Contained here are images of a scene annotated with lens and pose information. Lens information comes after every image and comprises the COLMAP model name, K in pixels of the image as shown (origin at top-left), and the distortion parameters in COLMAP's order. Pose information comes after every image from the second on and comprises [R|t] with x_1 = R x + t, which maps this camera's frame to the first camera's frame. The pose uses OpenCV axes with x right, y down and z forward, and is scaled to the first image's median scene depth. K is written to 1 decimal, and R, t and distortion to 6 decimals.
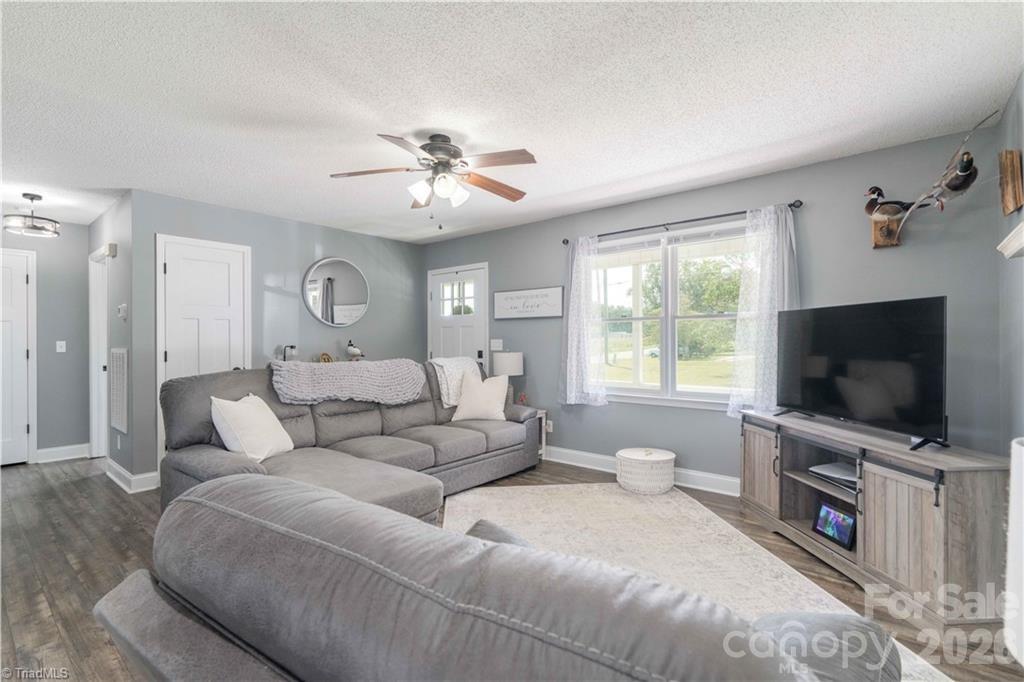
lens RADIAL K [[464.2, 0, 515.9], [0, 464.2, 338.6], [0, 0, 1]] dist [-0.005382, 0.000418]
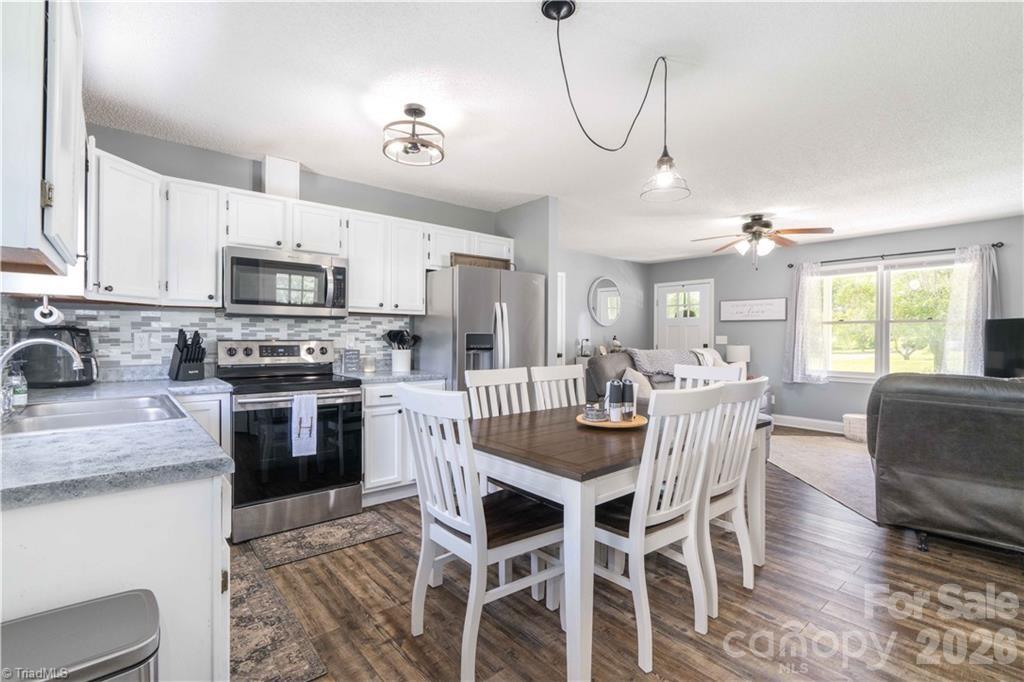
lens RADIAL K [[464.2, 0, 513.5], [0, 464.2, 338.3], [0, 0, 1]] dist [-0.005382, 0.000418]
pose [[0.984189, 0.009190, -0.176882, -0.529954], [-0.007030, 0.999893, 0.012834, -0.005658], [0.176981, -0.011388, 0.984148, -0.581276]]
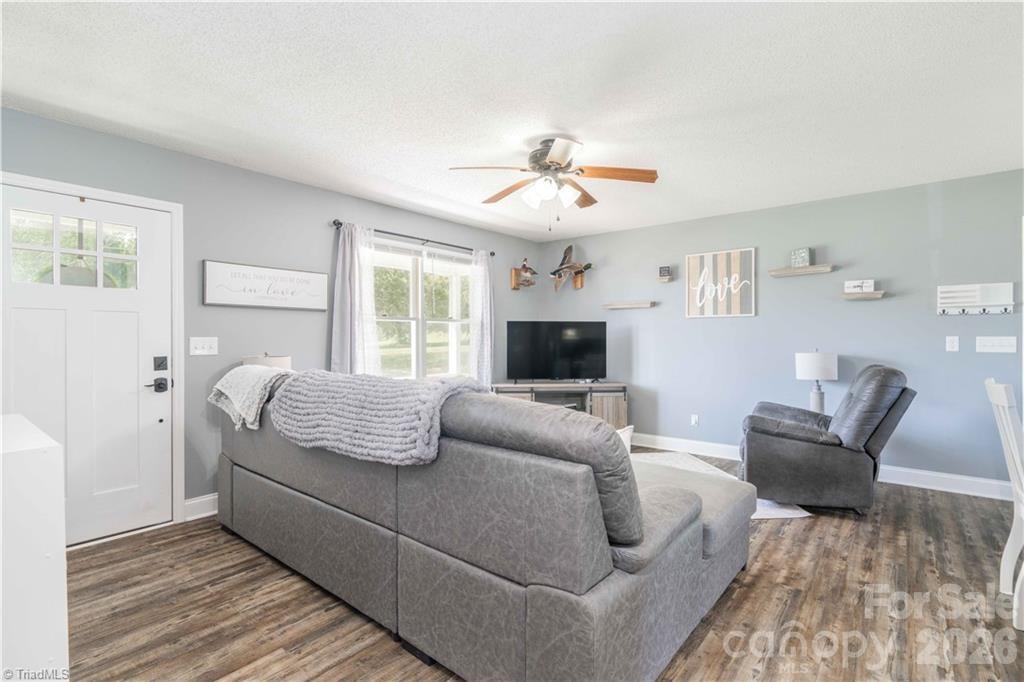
lens RADIAL K [[464.2, 0, 519.4], [0, 464.2, 342.7], [0, 0, 1]] dist [-0.005382, 0.000418]
pose [[0.001272, -0.008605, 0.999962, -0.861717], [-0.006155, 0.999944, 0.008612, 0.001917], [-0.999980, -0.006166, 0.001219, 0.772631]]
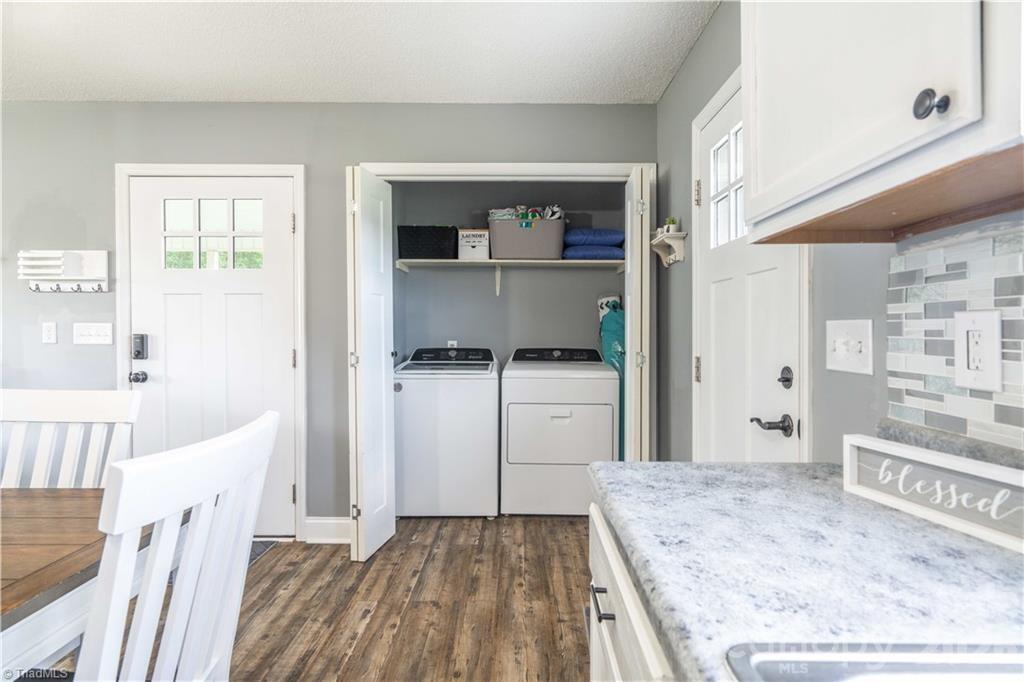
lens RADIAL K [[536.5, 0, 510.3], [0, 536.5, 327.7], [0, 0, 1]] dist [0.013286, -0.000460]
pose [[-0.629058, 0.003298, 0.777351, -0.947921], [-0.007003, 0.999926, -0.009910, 0.002732], [-0.777327, -0.011678, -0.628989, -0.124938]]
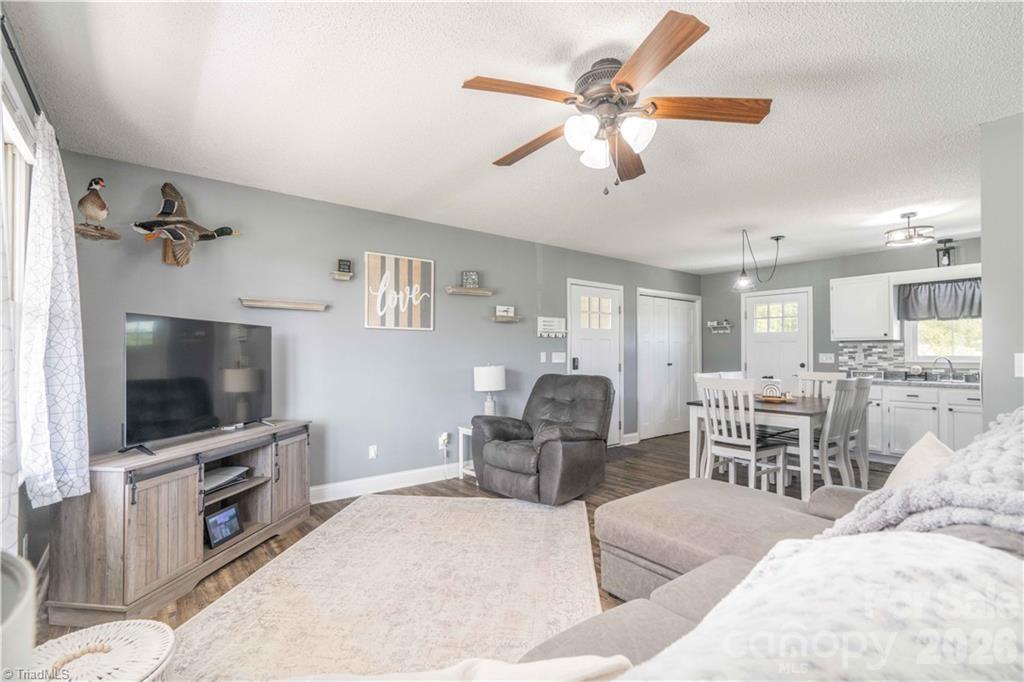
lens RADIAL K [[464.2, 0, 506.6], [0, 464.2, 345.1], [0, 0, 1]] dist [-0.005382, 0.000418]
pose [[-0.975134, 0.004681, 0.221567, -0.125545], [-0.001056, 0.999667, -0.025771, 0.006264], [-0.221614, -0.025365, -0.974805, 1.251374]]
